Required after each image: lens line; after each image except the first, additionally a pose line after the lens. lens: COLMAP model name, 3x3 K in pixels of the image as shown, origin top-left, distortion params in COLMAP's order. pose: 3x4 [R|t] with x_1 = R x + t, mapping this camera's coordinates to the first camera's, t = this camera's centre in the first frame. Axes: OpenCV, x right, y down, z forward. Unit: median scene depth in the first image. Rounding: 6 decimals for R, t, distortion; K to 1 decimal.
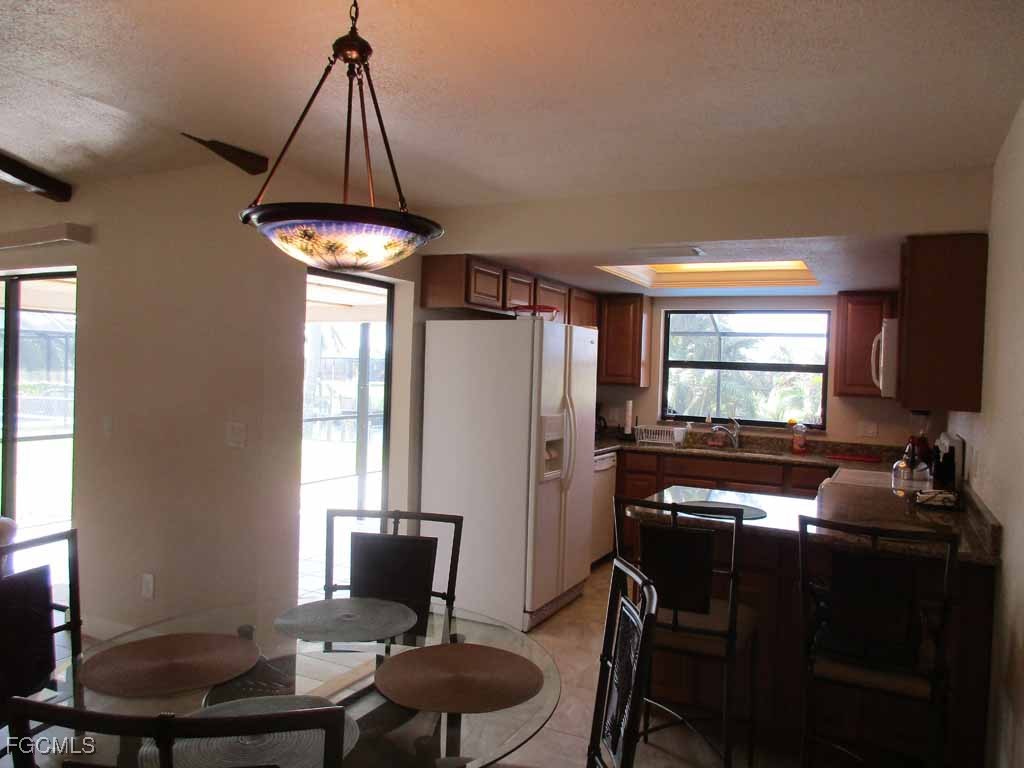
lens RADIAL K [[758.6, 0, 506.1], [0, 758.6, 378.2], [0, 0, 1]] dist [0.033273, 0.004602]
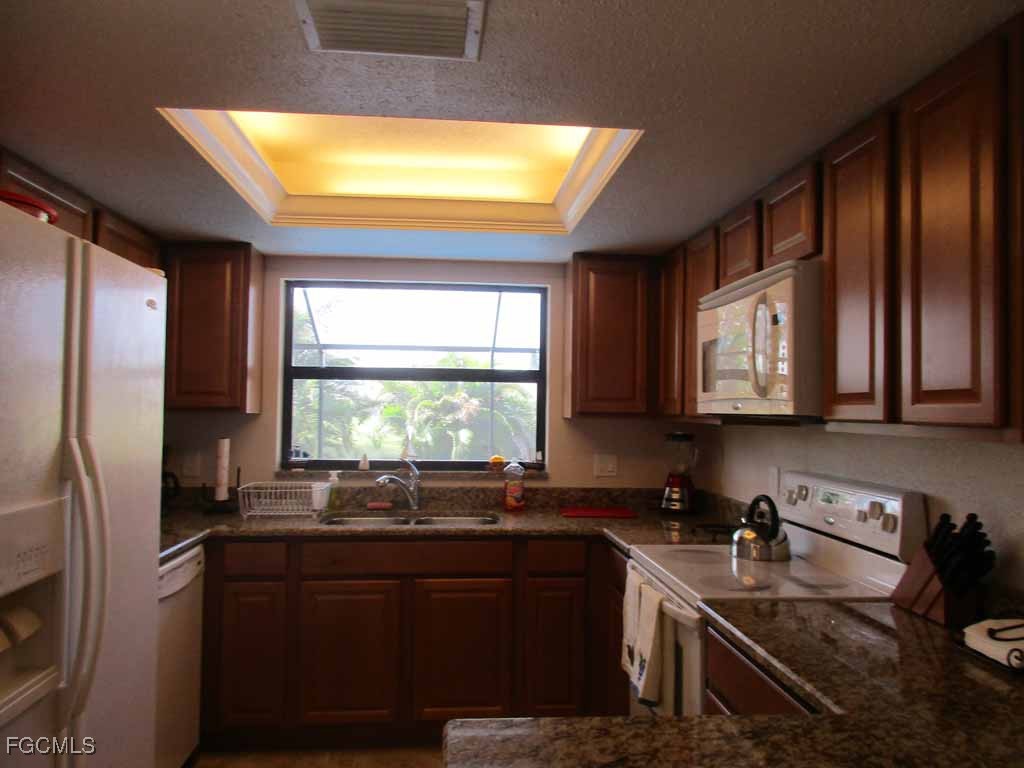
lens RADIAL K [[758.6, 0, 506.1], [0, 758.6, 378.2], [0, 0, 1]] dist [0.033273, 0.004602]
pose [[0.850265, -0.008522, 0.526285, 0.047603], [0.026364, 0.999303, -0.026411, 0.005310], [-0.525694, 0.036331, 0.849898, 0.444972]]
